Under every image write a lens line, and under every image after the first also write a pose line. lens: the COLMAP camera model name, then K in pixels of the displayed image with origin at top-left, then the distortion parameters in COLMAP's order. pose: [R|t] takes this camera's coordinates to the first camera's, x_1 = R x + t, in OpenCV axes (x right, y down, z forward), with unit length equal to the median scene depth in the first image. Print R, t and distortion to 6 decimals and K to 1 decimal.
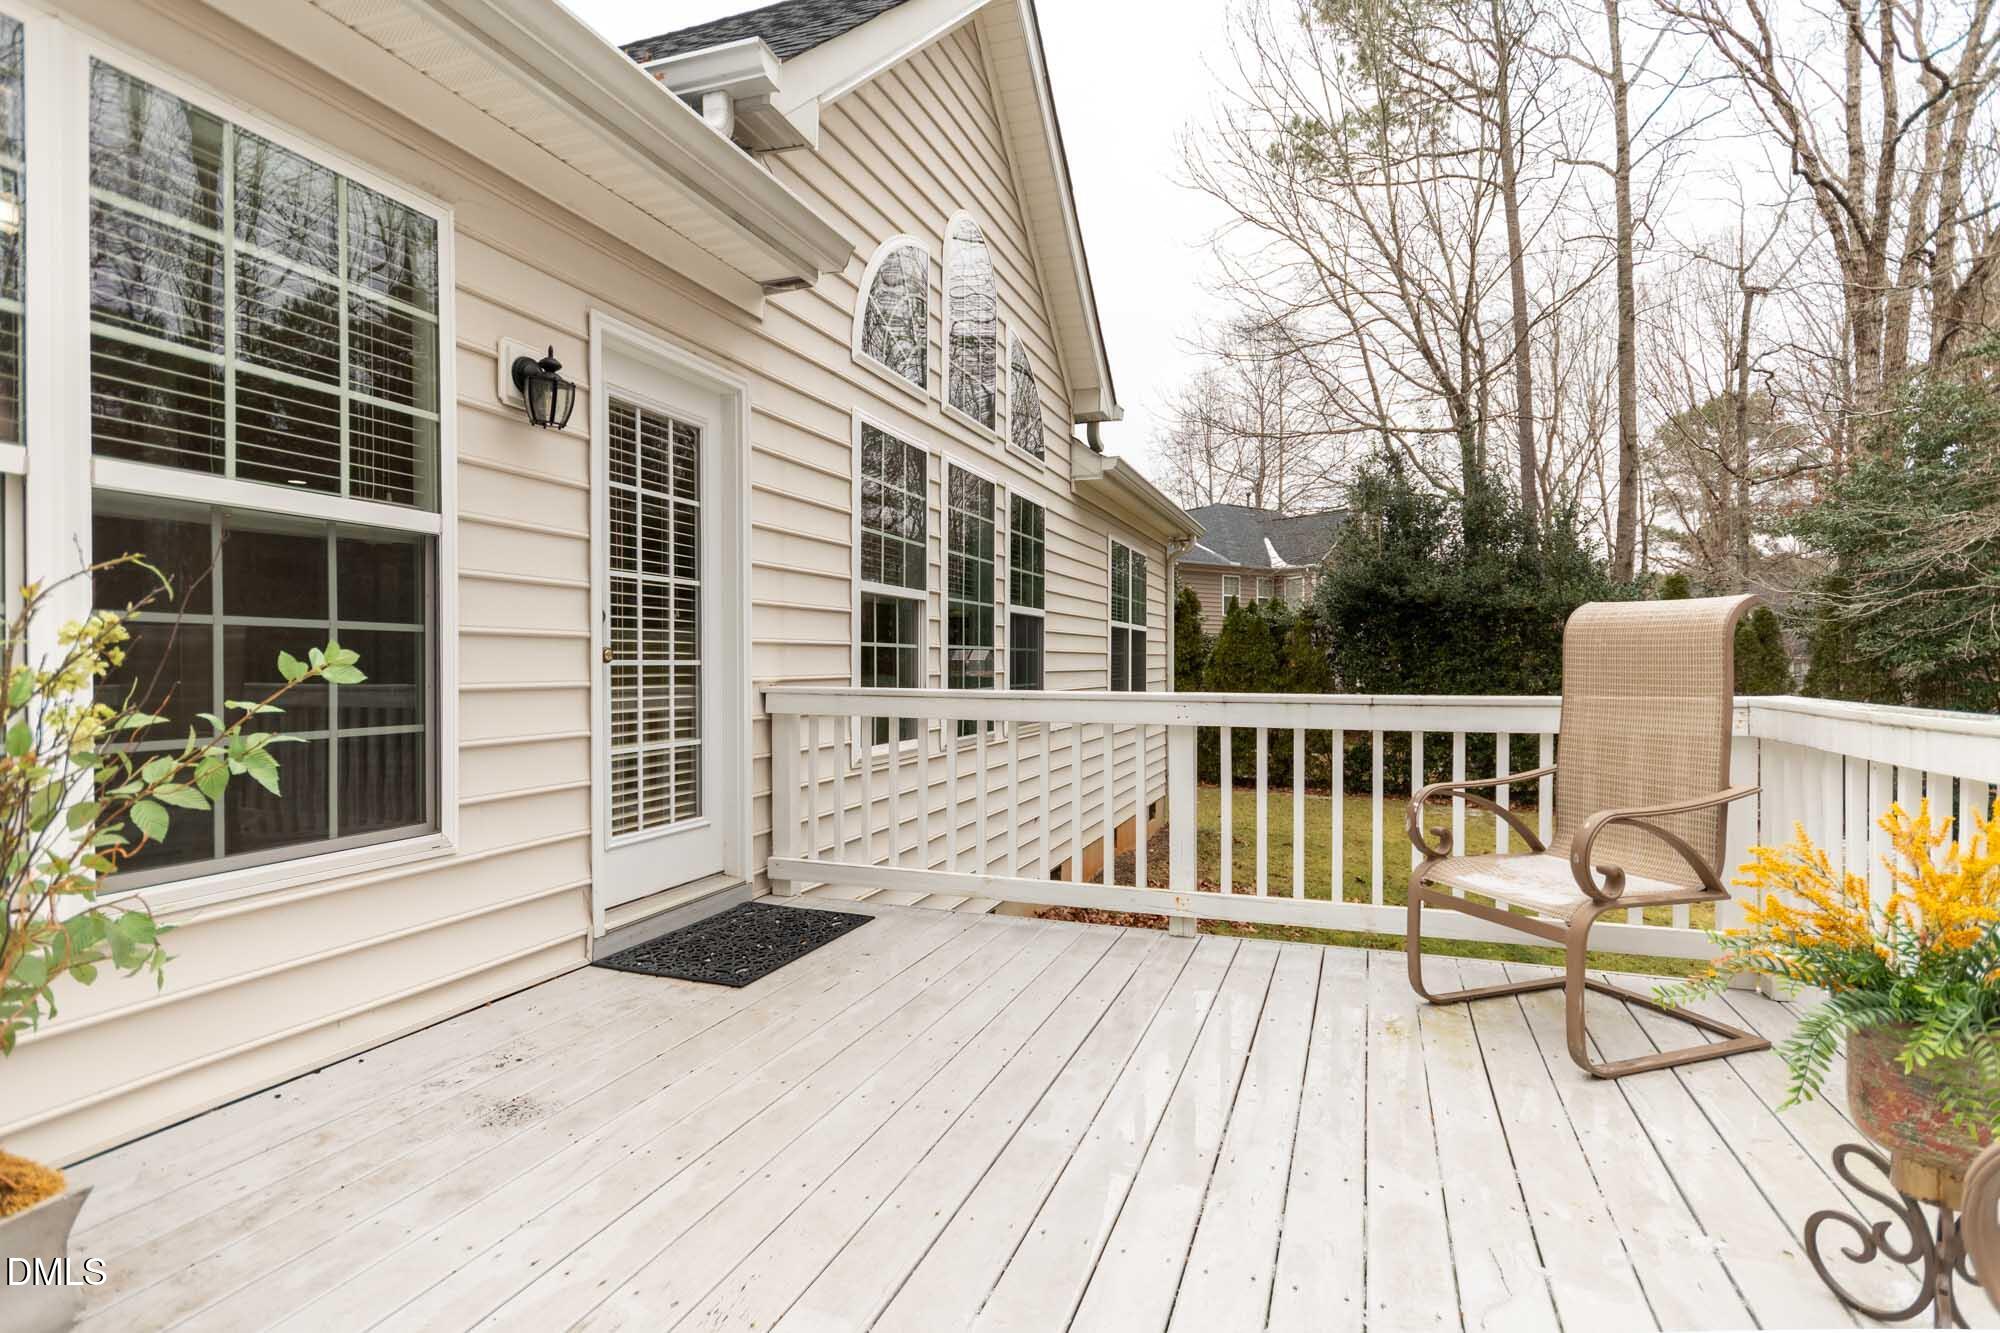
lens RADIAL K [[991.0, 0, 998.3], [0, 991.0, 672.0], [0, 0, 1]] dist [0.001749, -0.000767]
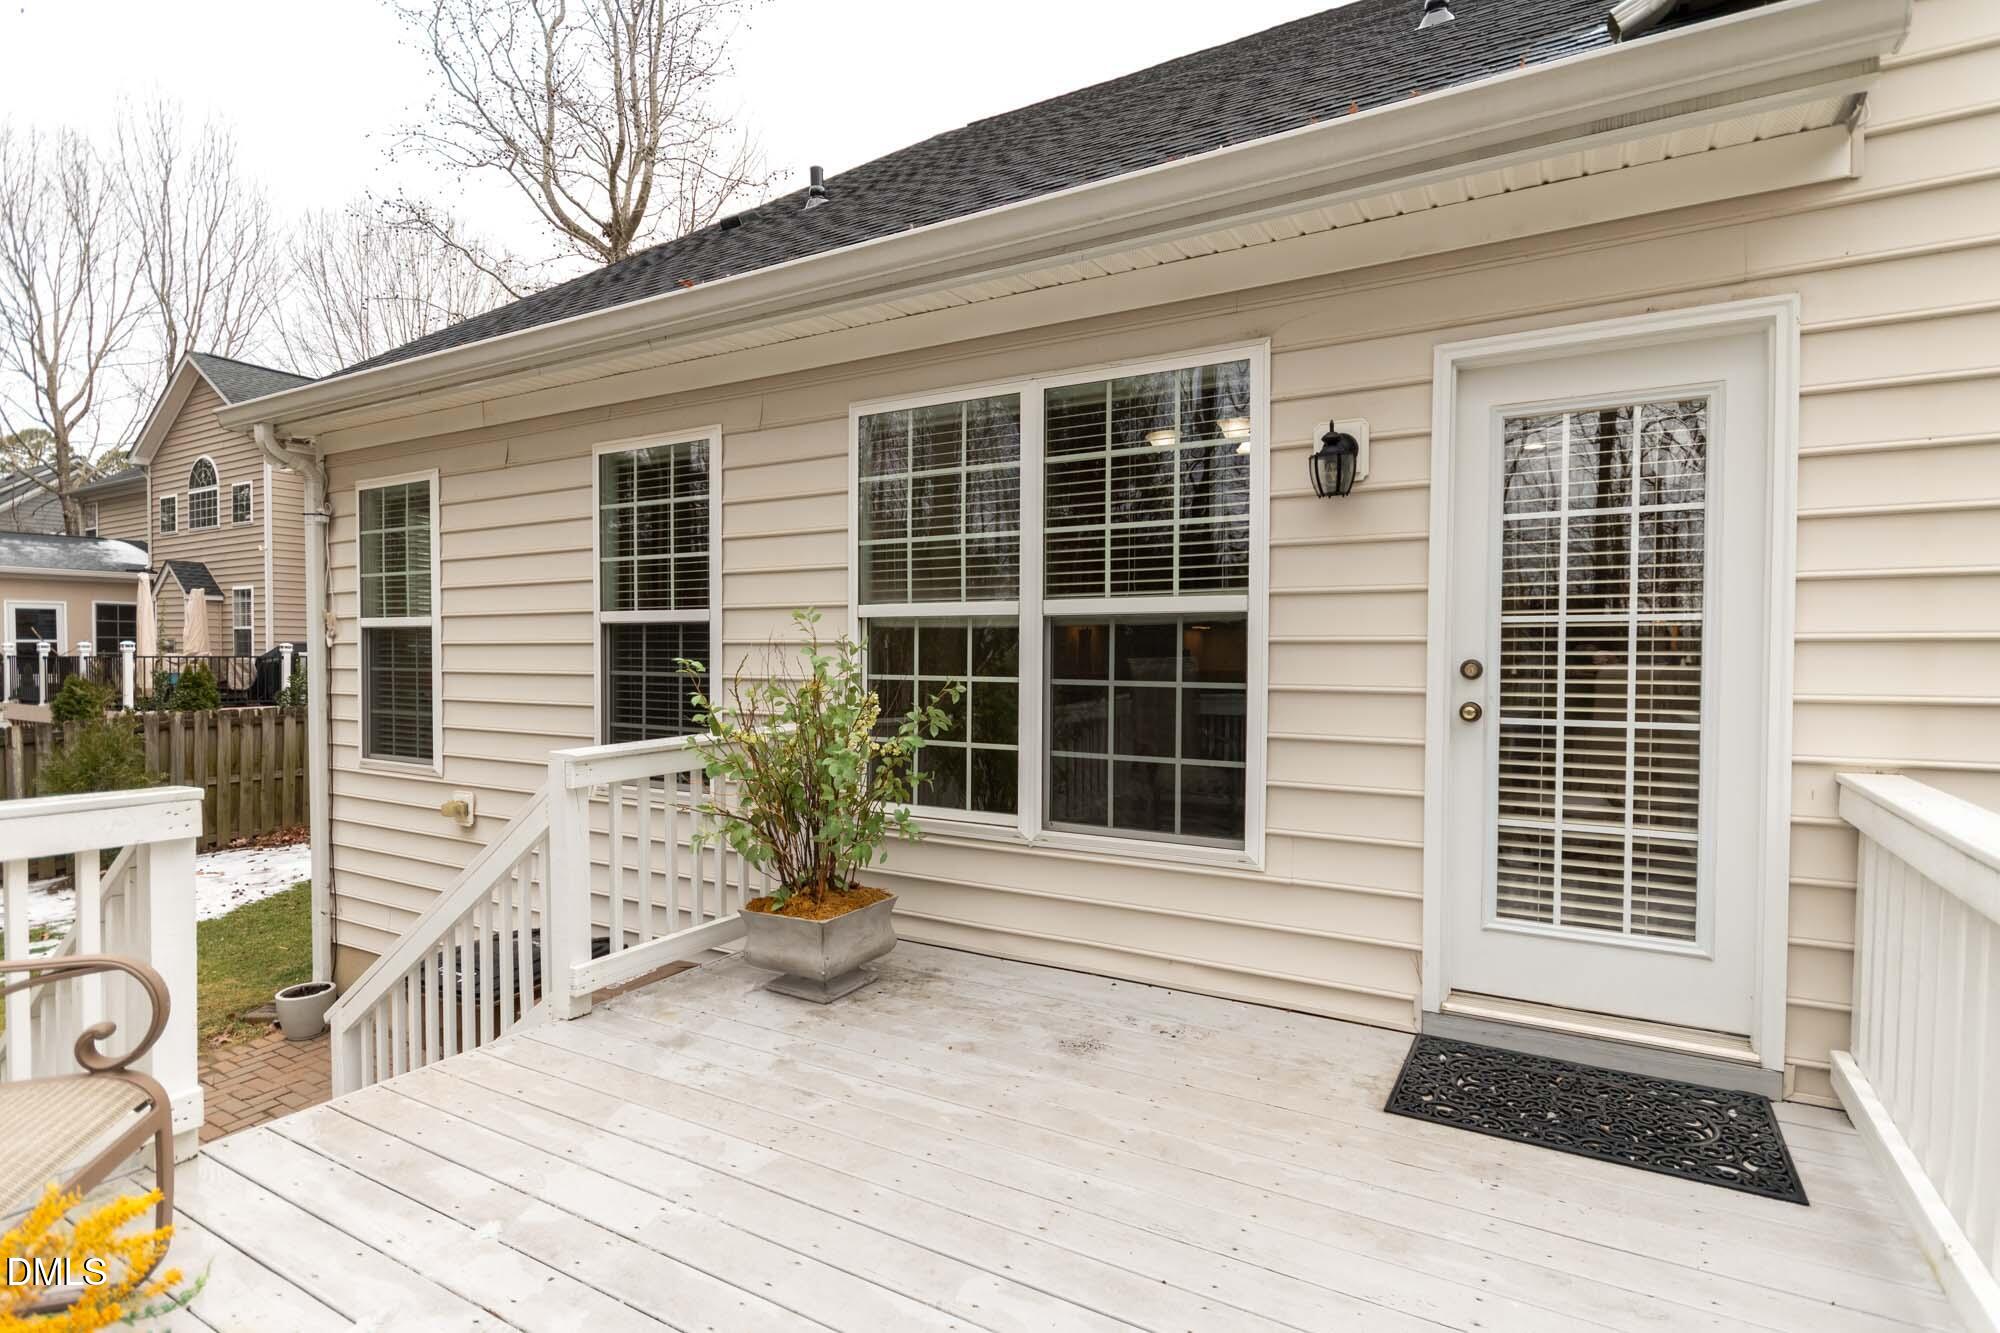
lens RADIAL K [[991.0, 0, 997.0], [0, 991.0, 660.5], [0, 0, 1]] dist [0.001749, -0.000767]
pose [[-0.185394, 0.006441, -0.982643, 0.718022], [-0.009061, 0.999925, 0.008264, -0.084208], [0.982623, 0.010436, -0.185322, 0.921697]]
